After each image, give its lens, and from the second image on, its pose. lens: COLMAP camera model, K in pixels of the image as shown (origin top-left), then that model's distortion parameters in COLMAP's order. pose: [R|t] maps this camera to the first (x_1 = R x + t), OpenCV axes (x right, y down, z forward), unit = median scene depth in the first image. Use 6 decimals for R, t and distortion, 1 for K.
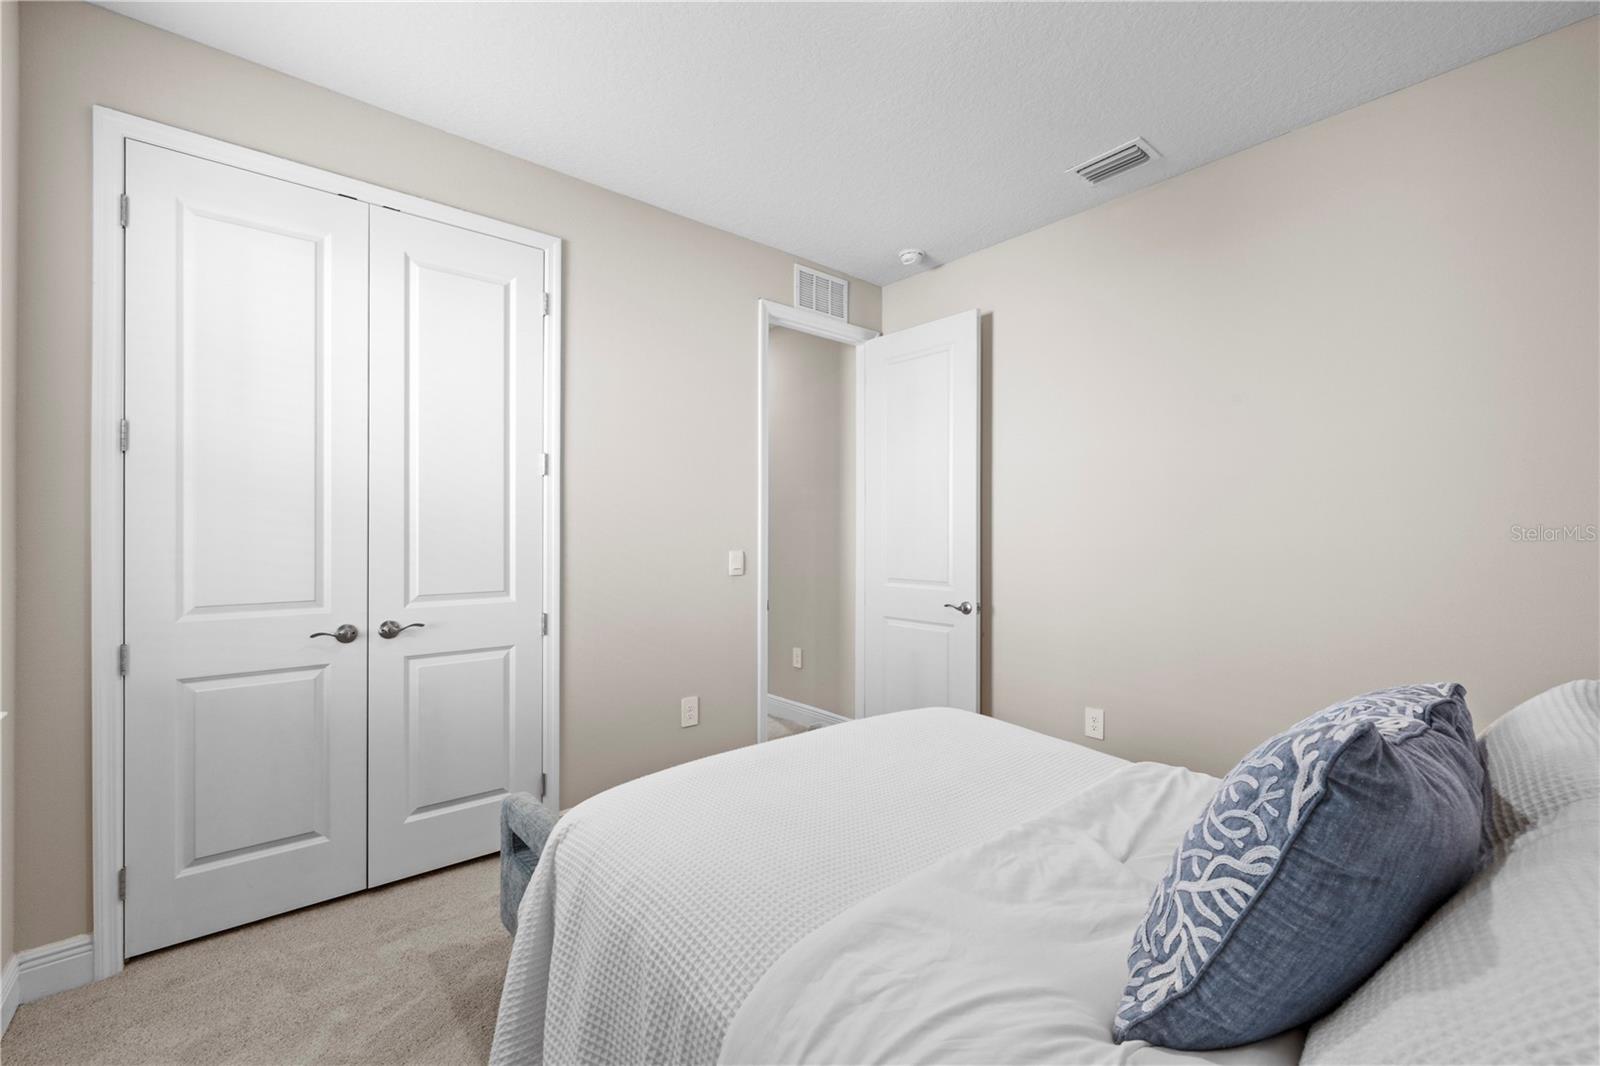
lens RADIAL K [[675.6, 0, 788.0], [0, 675.6, 538.3], [0, 0, 1]] dist [0.002058, -0.000387]
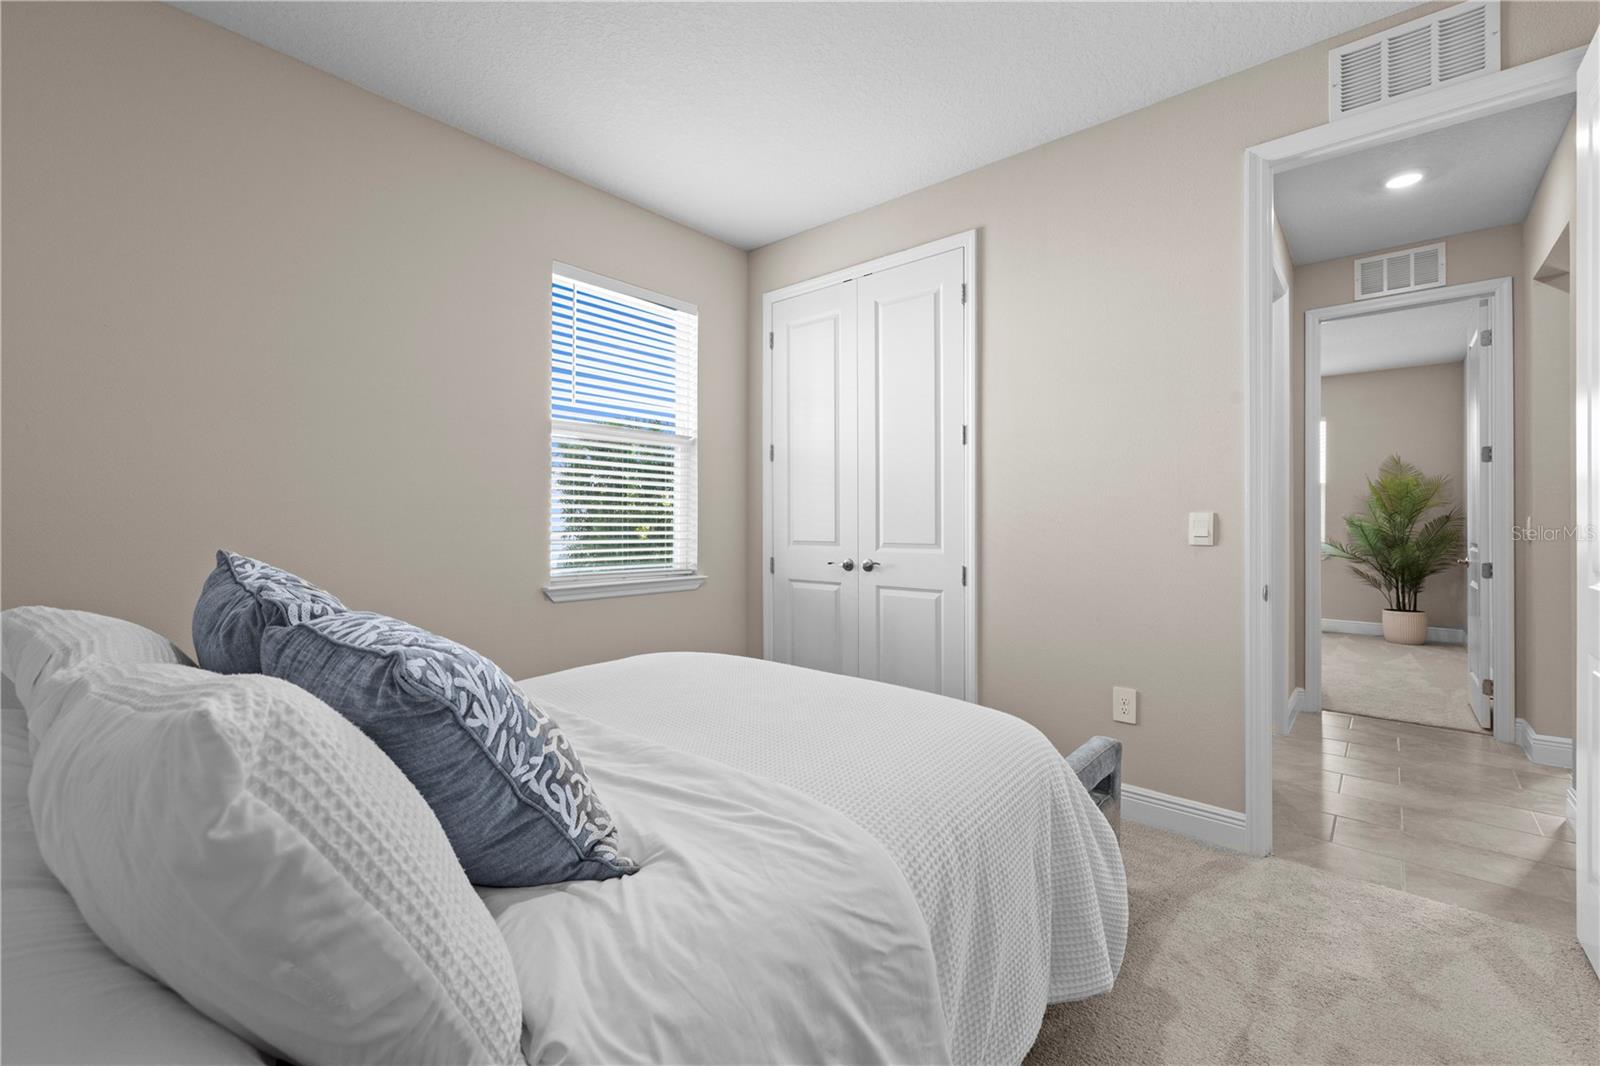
lens RADIAL K [[675.6, 0, 787.9], [0, 675.6, 521.9], [0, 0, 1]] dist [0.002058, -0.000387]
pose [[0.151884, 0.001717, -0.988397, 0.808846], [-0.002199, 0.999997, 0.001400, 0.040059], [0.988396, 0.001961, 0.151888, 0.604281]]
